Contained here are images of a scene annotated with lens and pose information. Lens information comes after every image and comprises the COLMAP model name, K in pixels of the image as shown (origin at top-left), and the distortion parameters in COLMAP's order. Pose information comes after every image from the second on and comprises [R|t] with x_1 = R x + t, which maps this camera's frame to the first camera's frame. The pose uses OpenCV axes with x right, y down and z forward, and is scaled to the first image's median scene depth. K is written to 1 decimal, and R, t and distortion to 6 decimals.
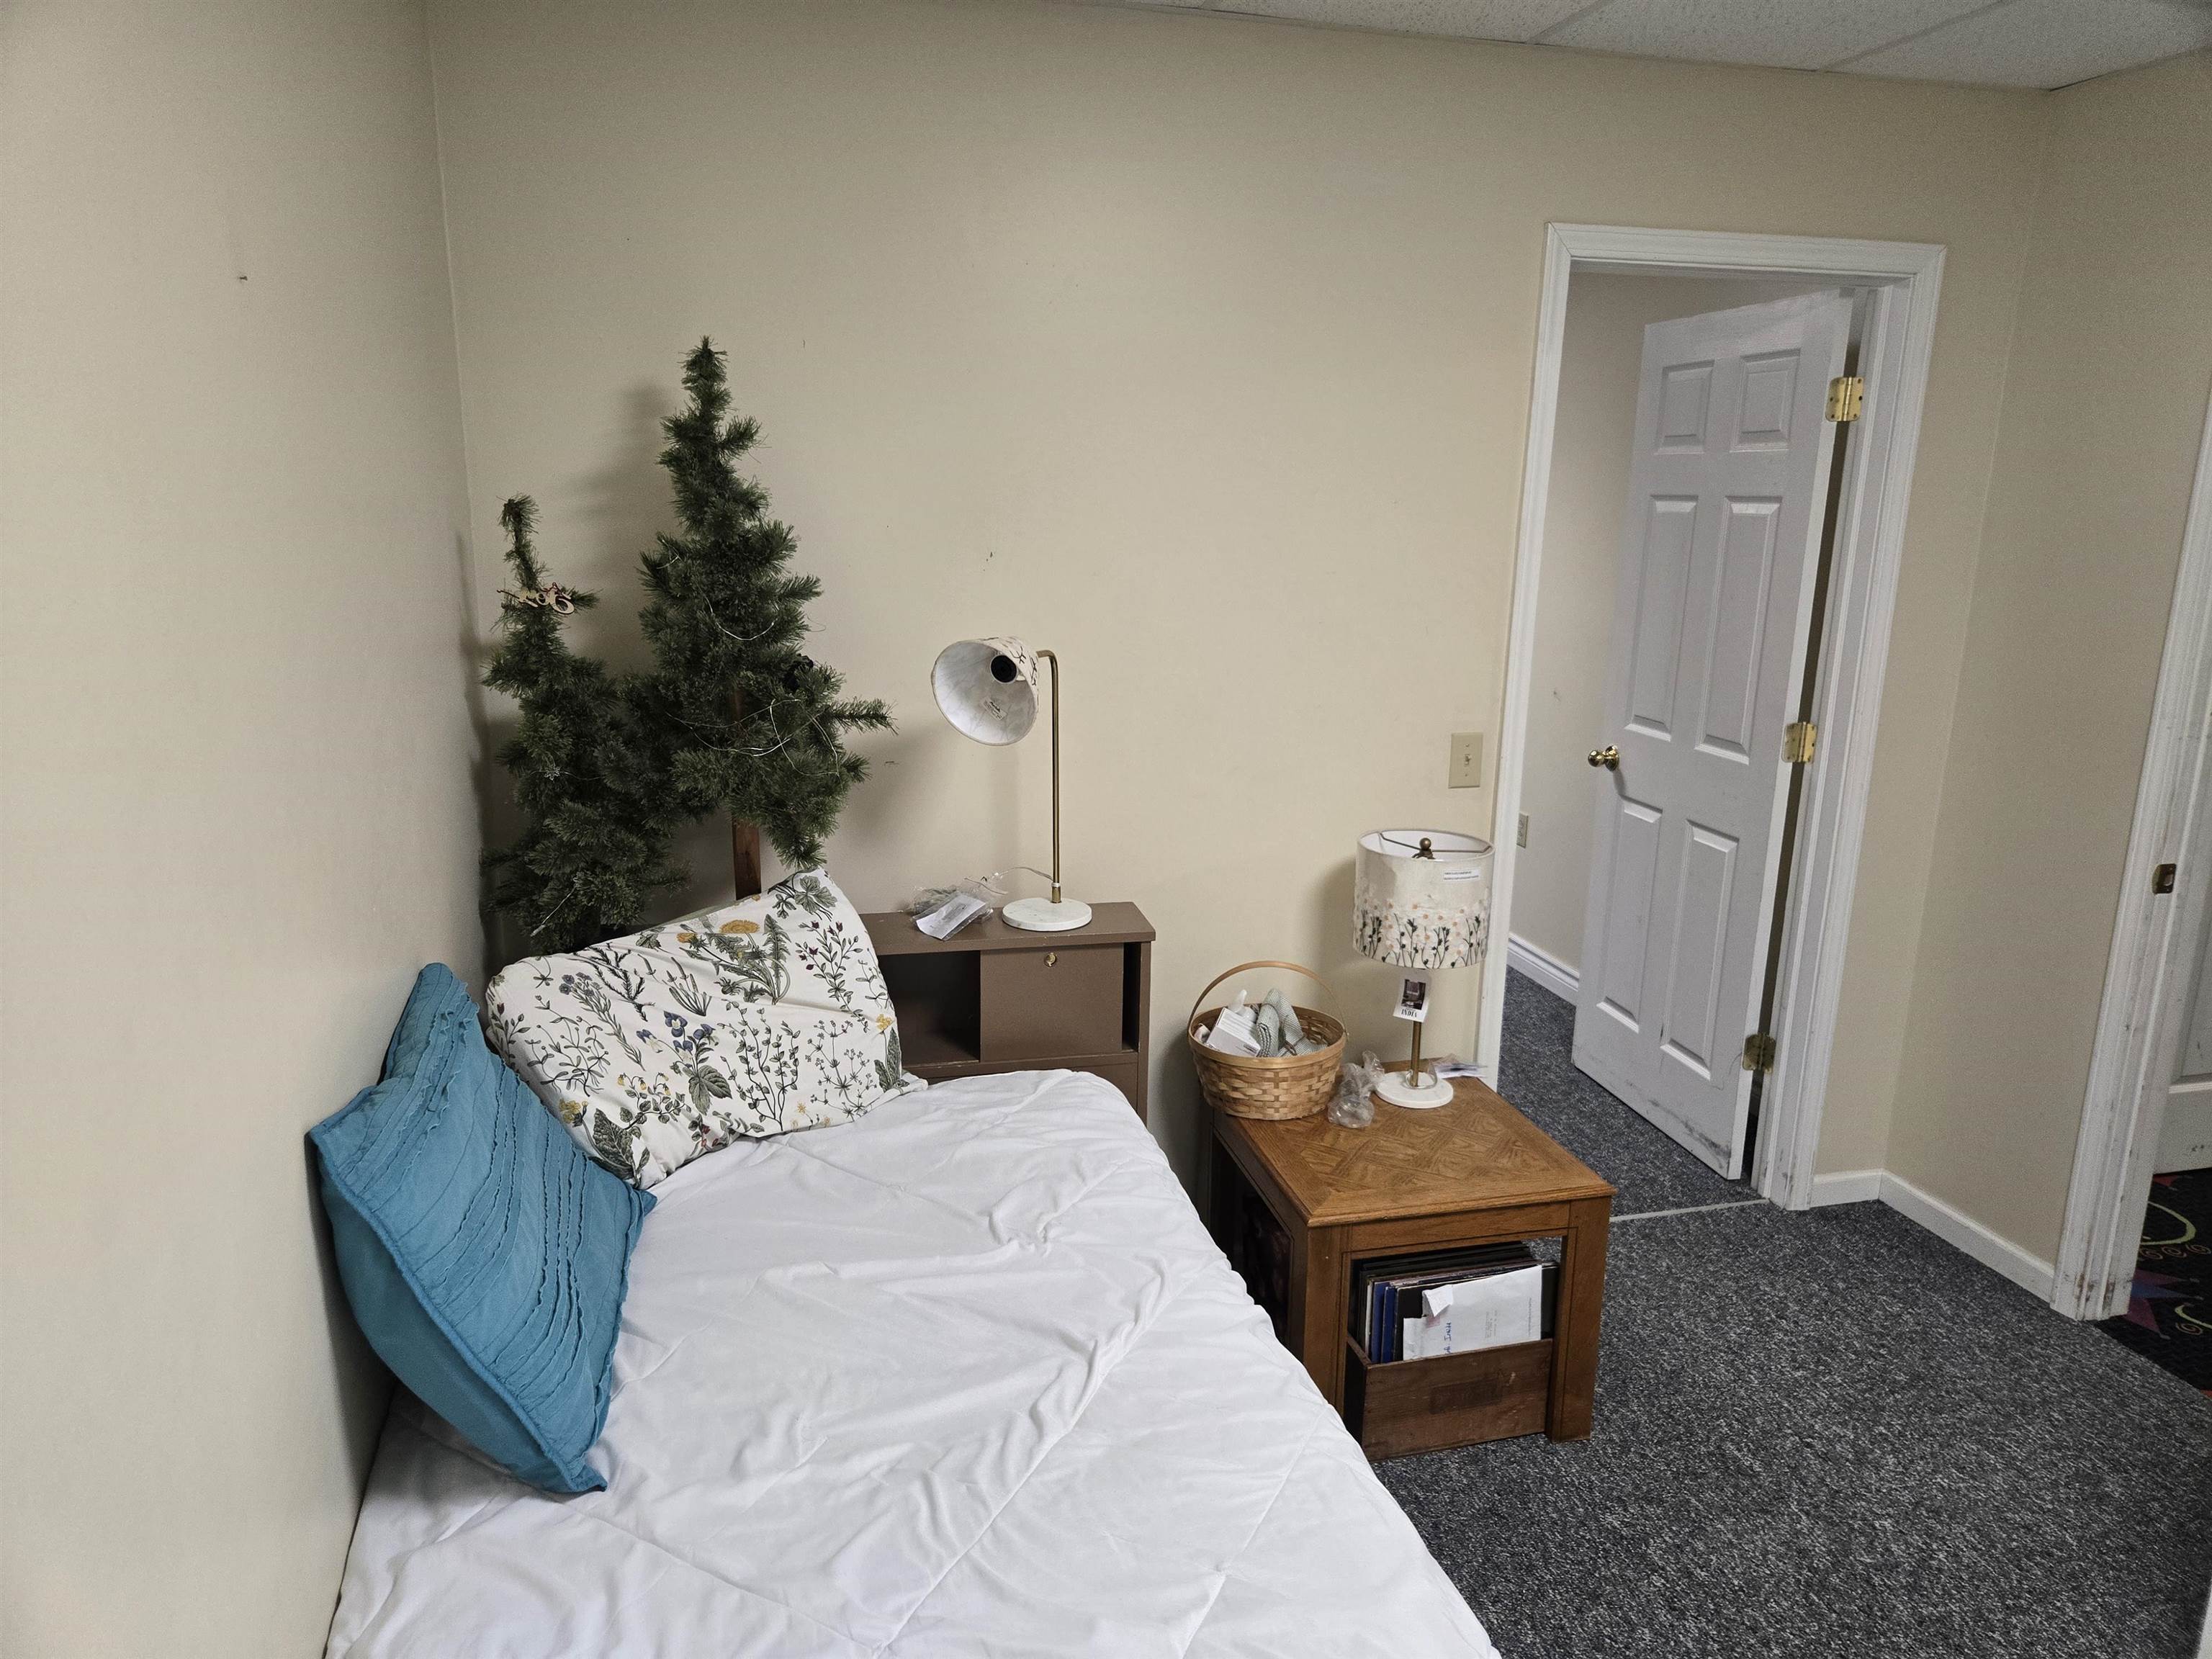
lens RADIAL K [[1505.5, 0, 1110.2], [0, 1505.5, 835.6], [0, 0, 1]] dist [0.053935, -0.017885]
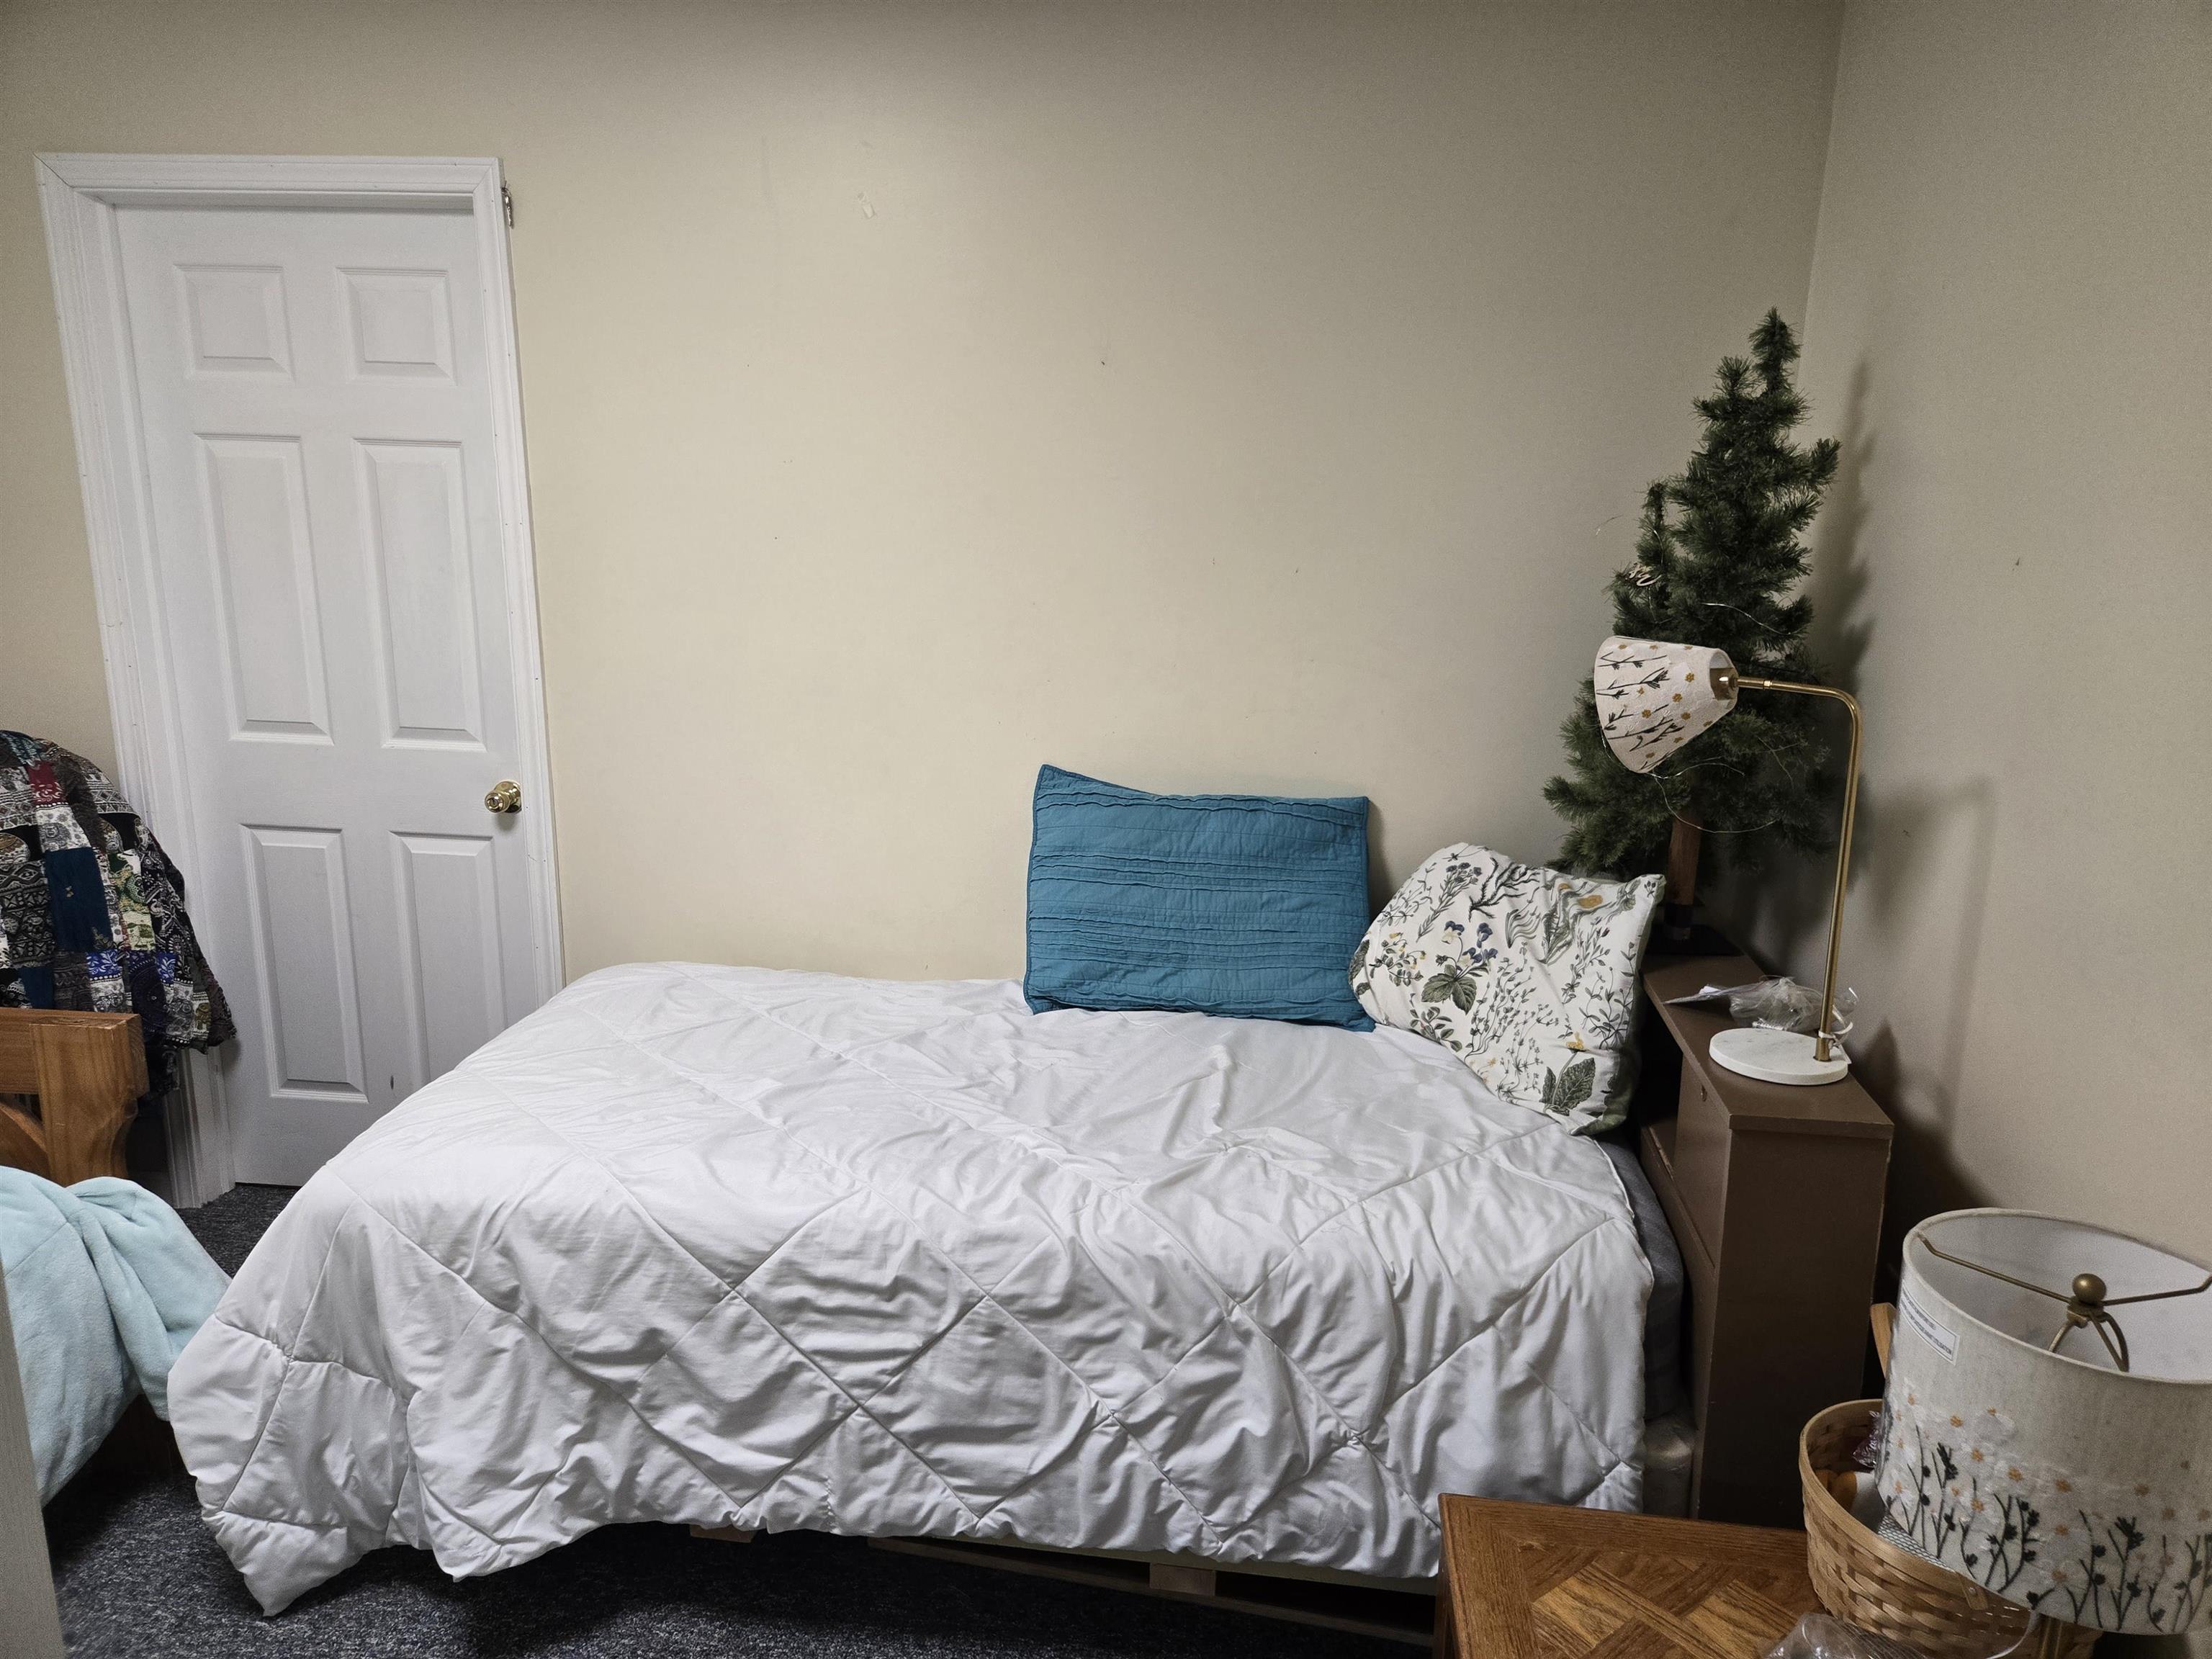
lens RADIAL K [[1505.5, 0, 1111.0], [0, 1505.5, 823.7], [0, 0, 1]] dist [0.053935, -0.017885]
pose [[-0.360311, 0.192318, -0.912793, 0.831170], [-0.231358, 0.929521, 0.287167, -0.215805], [0.903687, 0.314651, -0.290422, 1.038260]]
